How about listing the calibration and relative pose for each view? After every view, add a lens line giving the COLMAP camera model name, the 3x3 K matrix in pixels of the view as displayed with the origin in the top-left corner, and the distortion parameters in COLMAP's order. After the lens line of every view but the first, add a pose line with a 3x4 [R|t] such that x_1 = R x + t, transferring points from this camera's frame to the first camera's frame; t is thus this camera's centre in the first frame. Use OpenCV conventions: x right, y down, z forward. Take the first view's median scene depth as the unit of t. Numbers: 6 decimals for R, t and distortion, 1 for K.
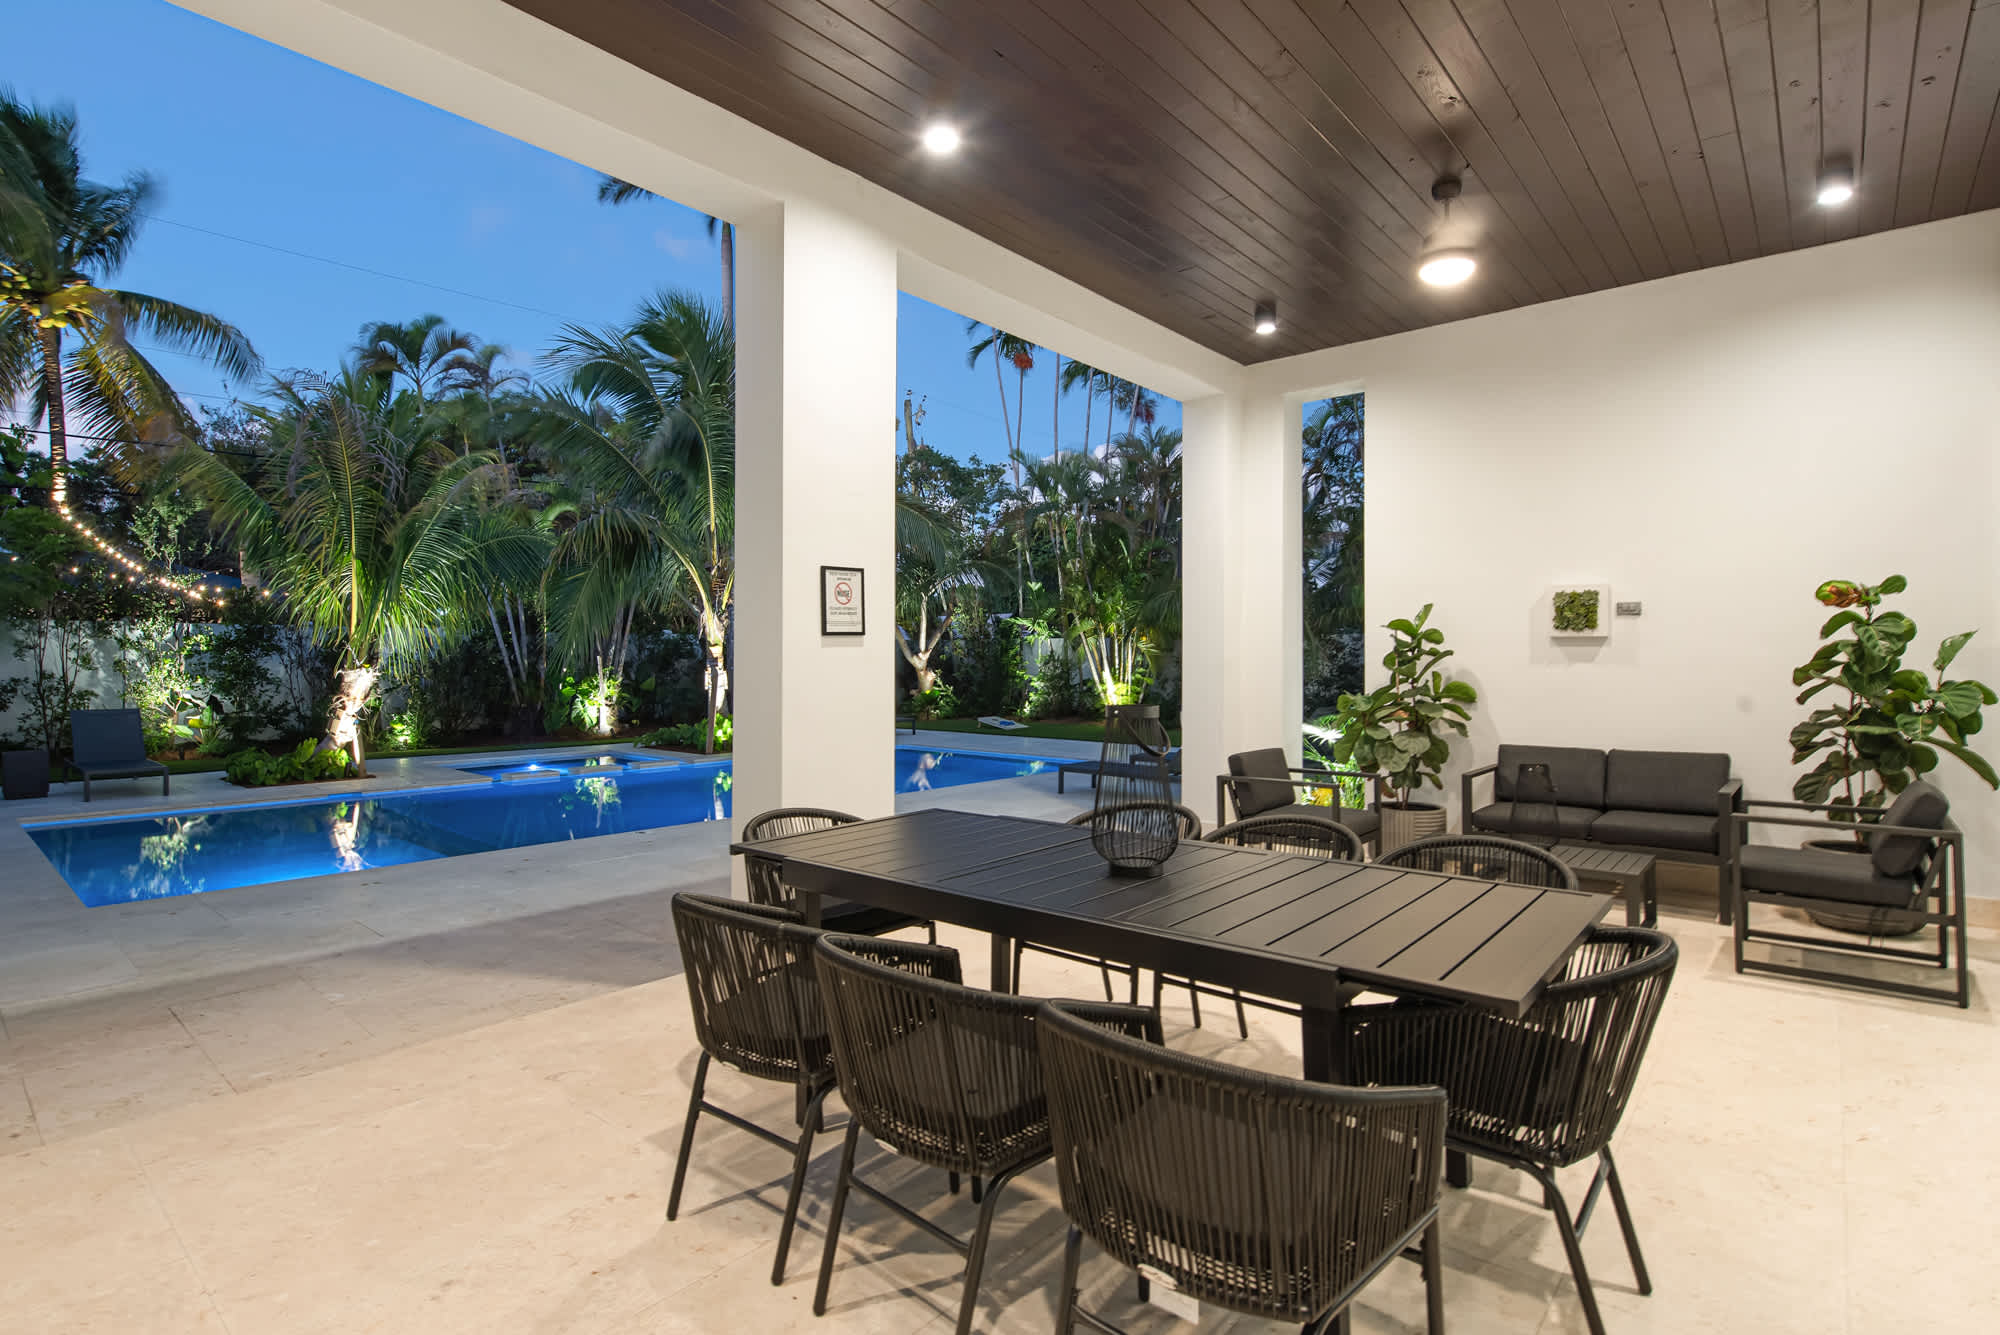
lens RADIAL K [[950.9, 0, 1000.0], [0, 950.9, 667.5], [0, 0, 1]] dist [0.000178, 0.000019]
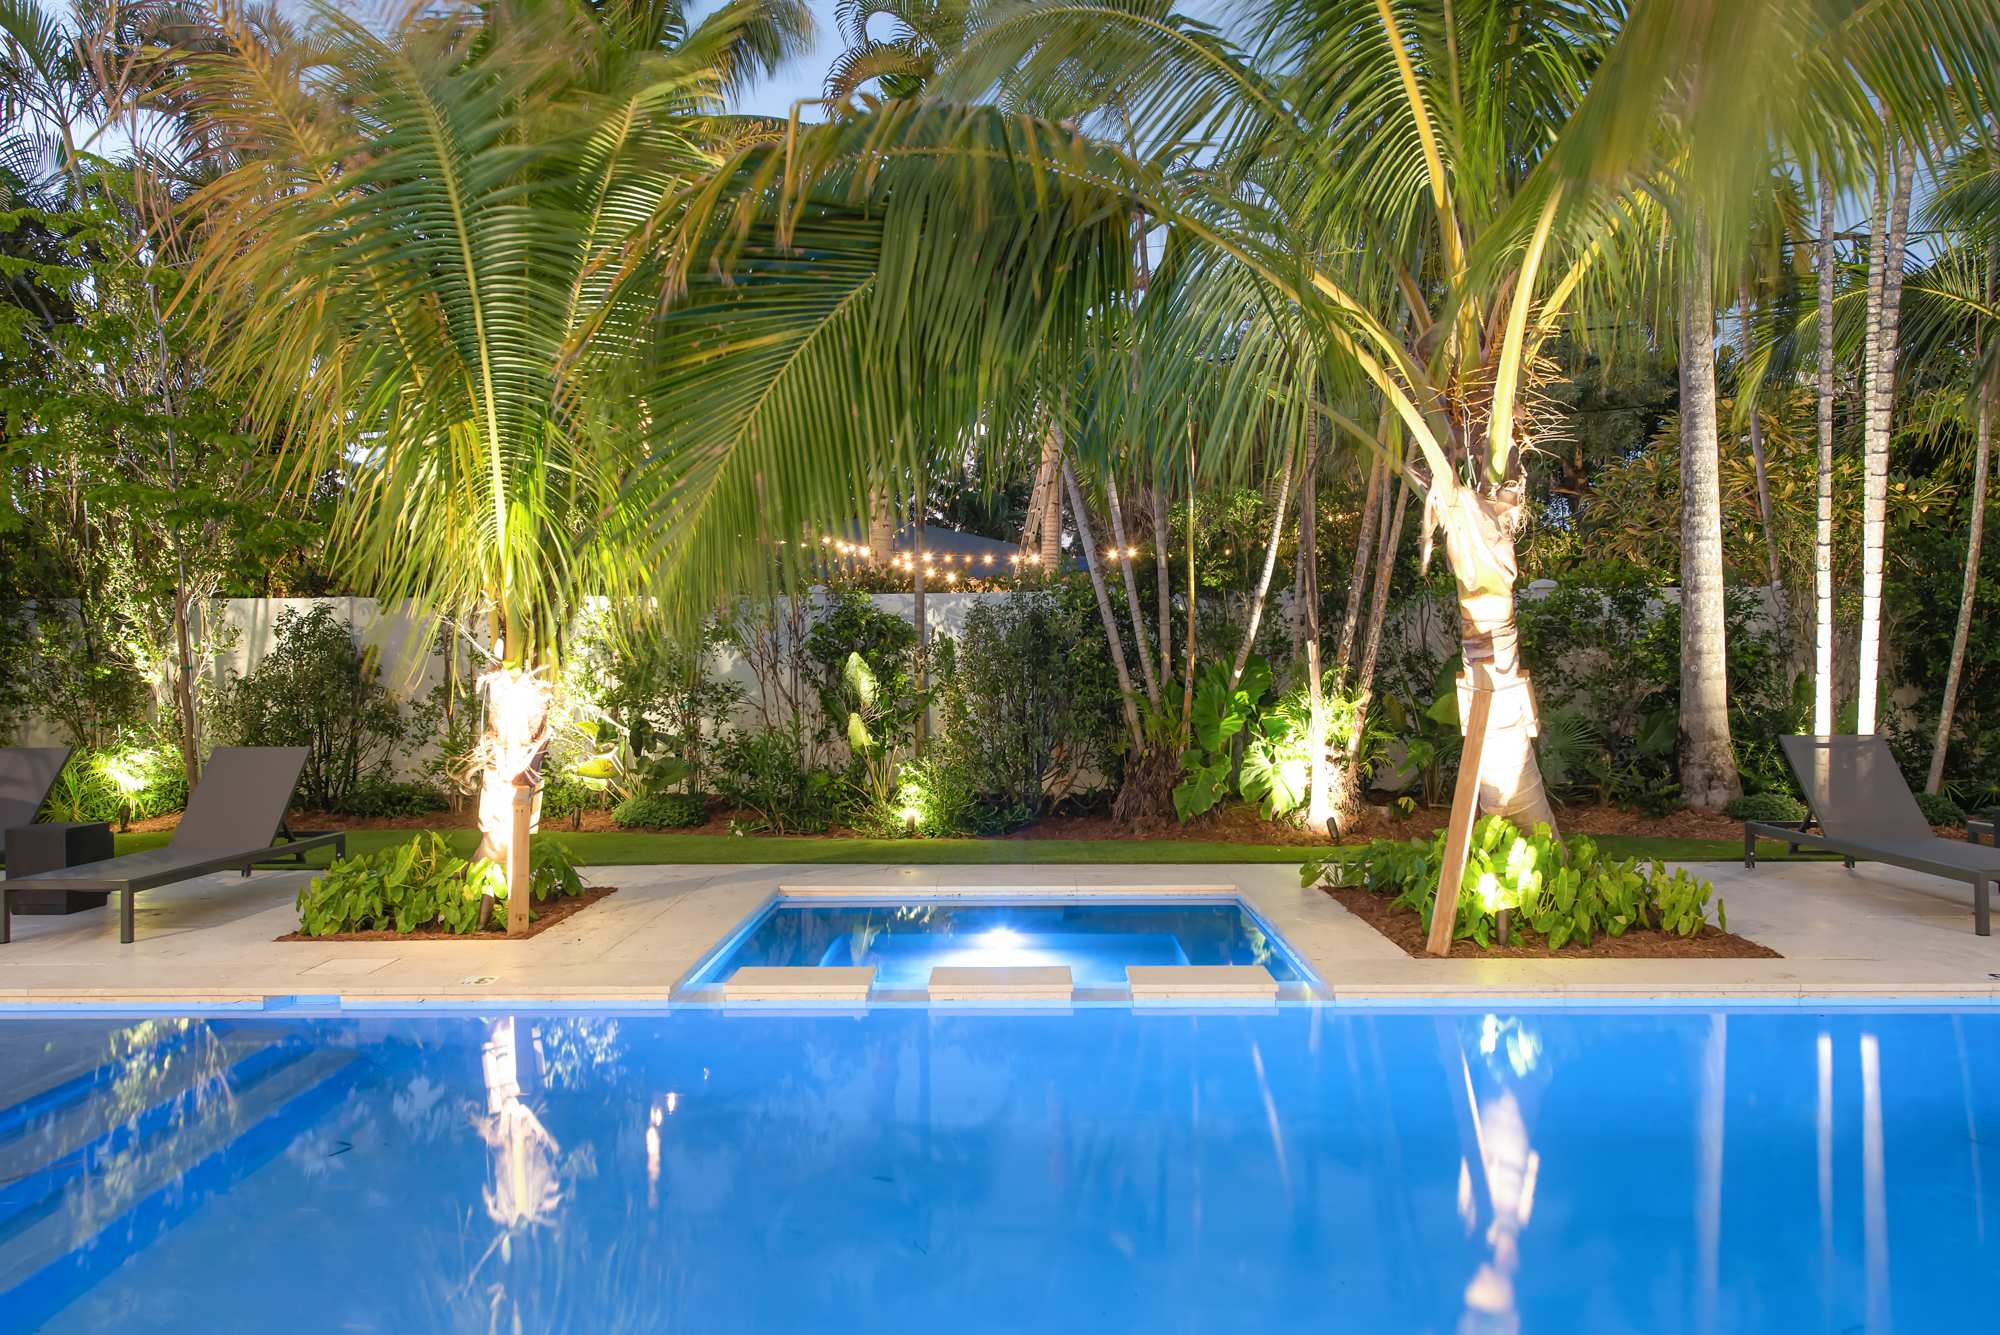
lens RADIAL K [[1348.6, 0, 1000.0], [0, 1348.6, 667.5], [0, 0, 1]] dist [-0.005283, -0.001366]
pose [[0.641117, -0.002638, -0.767439, -0.059761], [-0.001791, 0.999986, -0.004933, 0.002888], [0.767441, 0.004537, 0.641103, 0.532322]]
